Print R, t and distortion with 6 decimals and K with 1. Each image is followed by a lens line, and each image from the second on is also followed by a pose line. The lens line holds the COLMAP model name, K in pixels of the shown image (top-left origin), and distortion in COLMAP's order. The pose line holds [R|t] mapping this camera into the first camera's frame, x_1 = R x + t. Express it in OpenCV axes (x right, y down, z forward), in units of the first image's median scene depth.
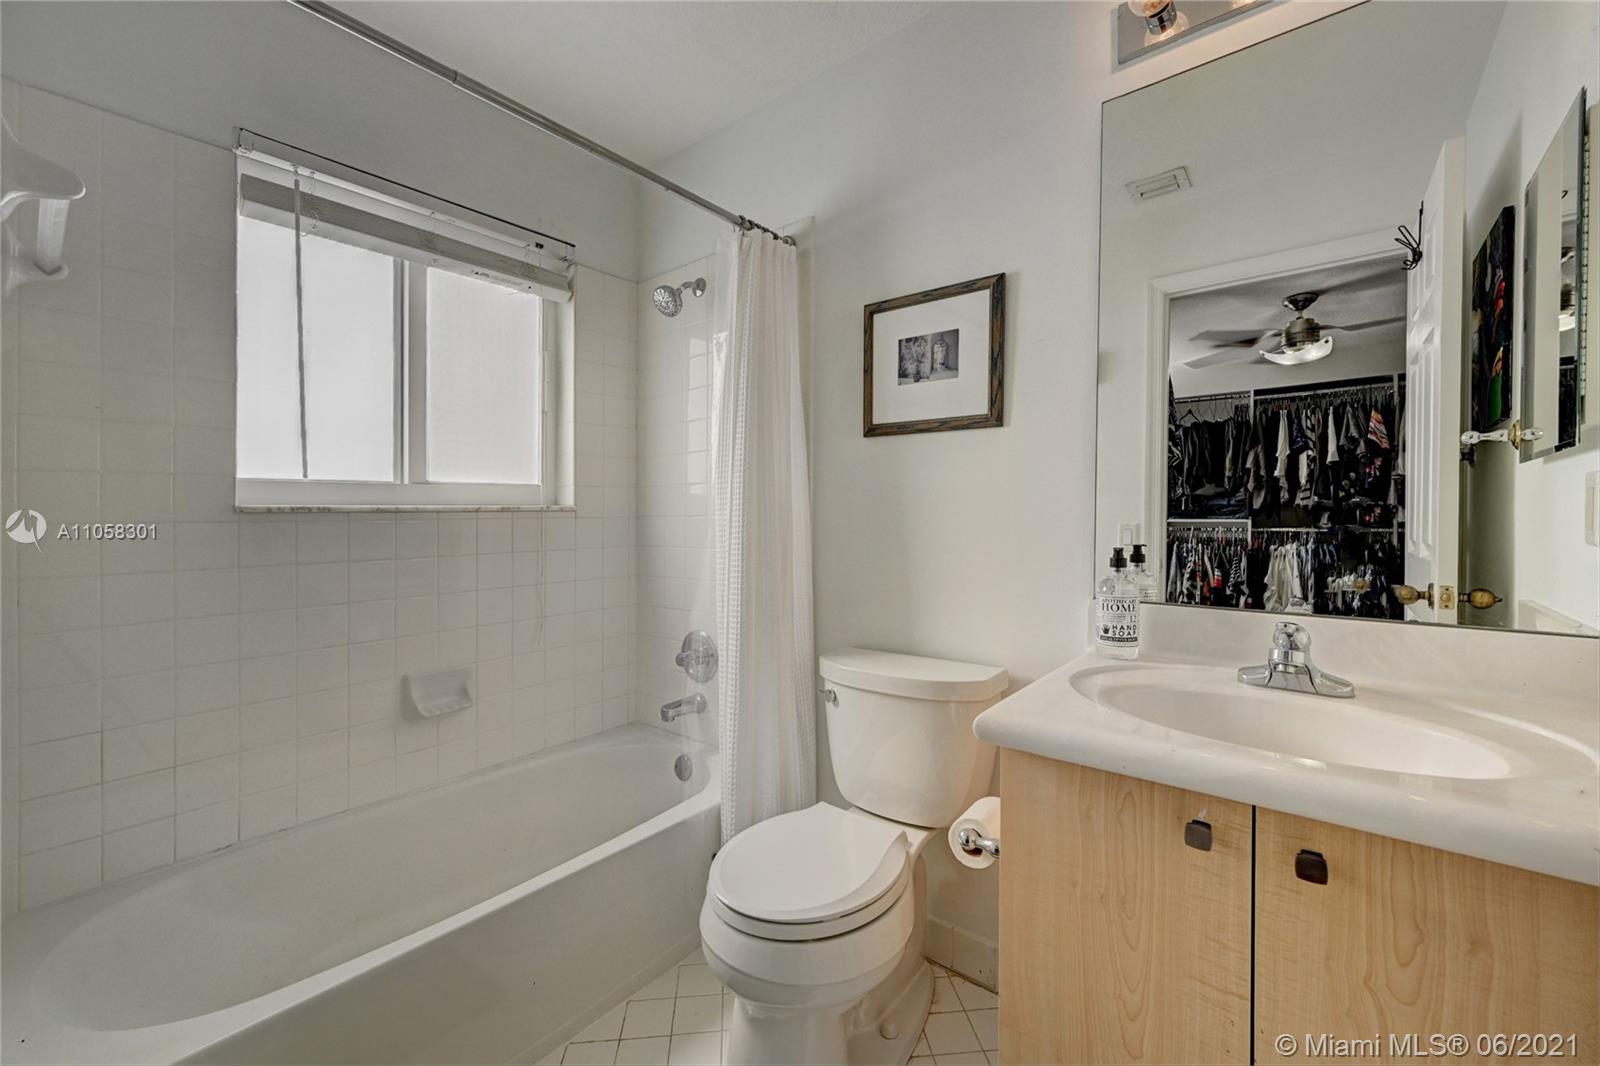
lens RADIAL K [[647.0, 0, 798.3], [0, 647.0, 523.8], [0, 0, 1]] dist [-0.000690, 0.000944]
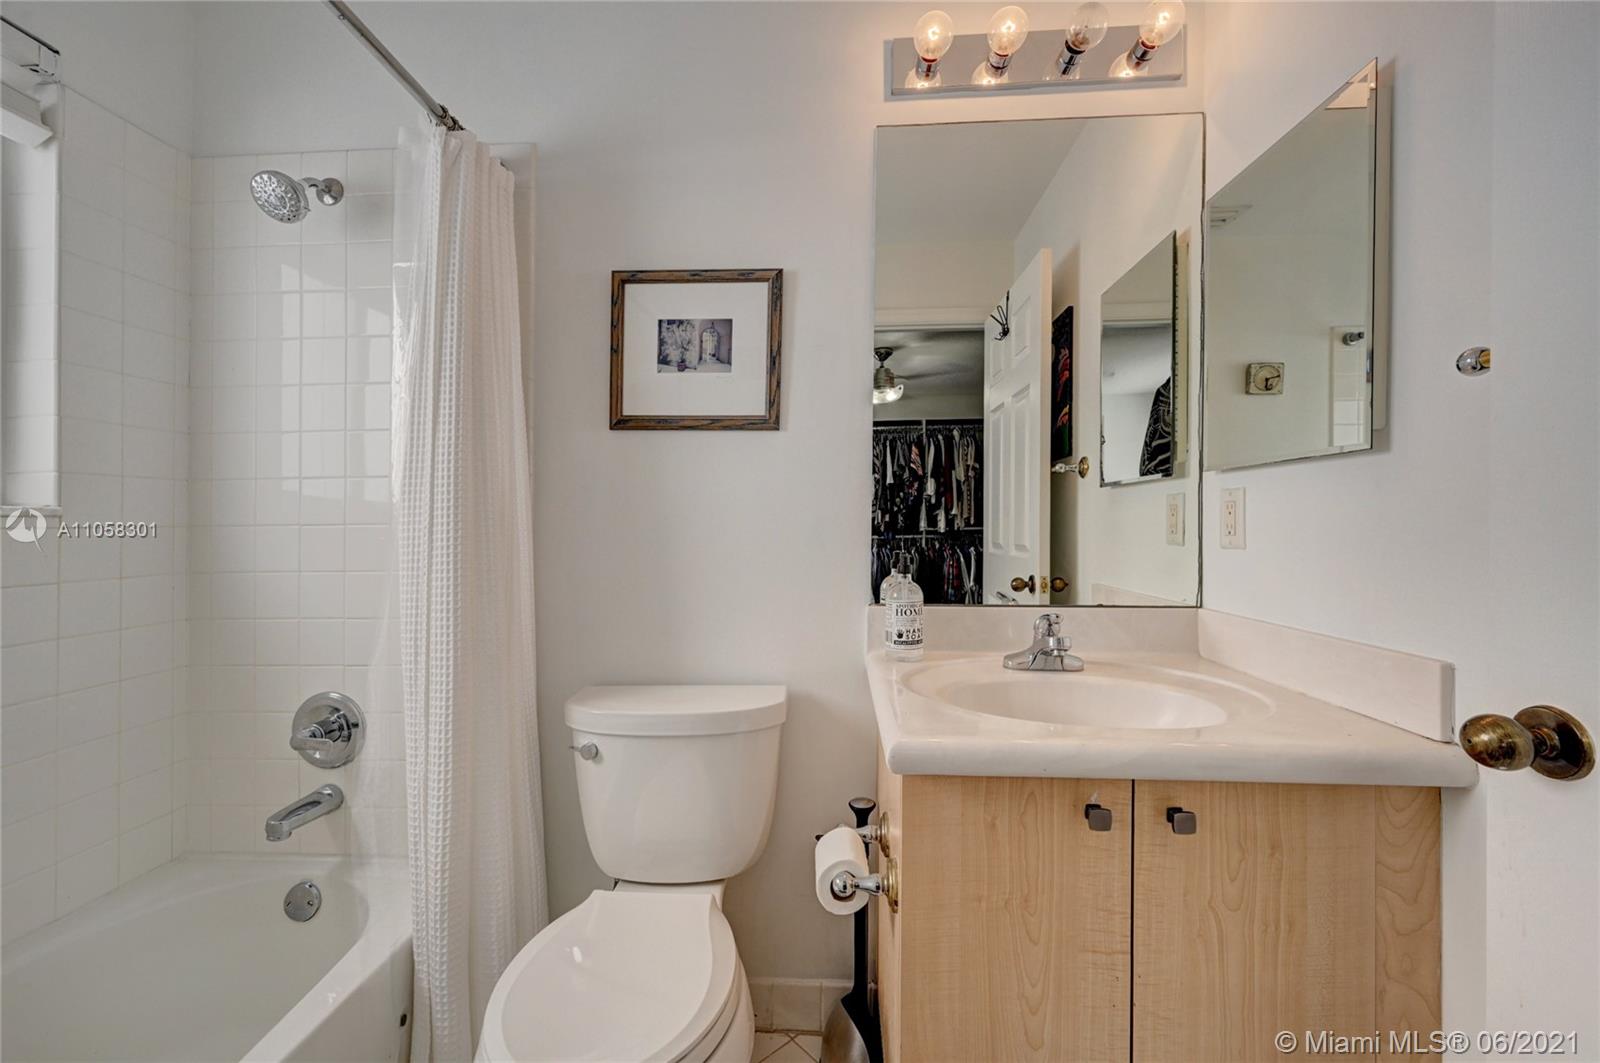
lens RADIAL K [[648.1, 0, 799.1], [0, 648.1, 529.9], [0, 0, 1]] dist [0.000836, 0.000364]
pose [[0.807534, -0.003757, 0.589809, -0.207655], [0.007896, 0.999959, -0.004441, -0.000130], [-0.589768, 0.008244, 0.807531, 0.202856]]
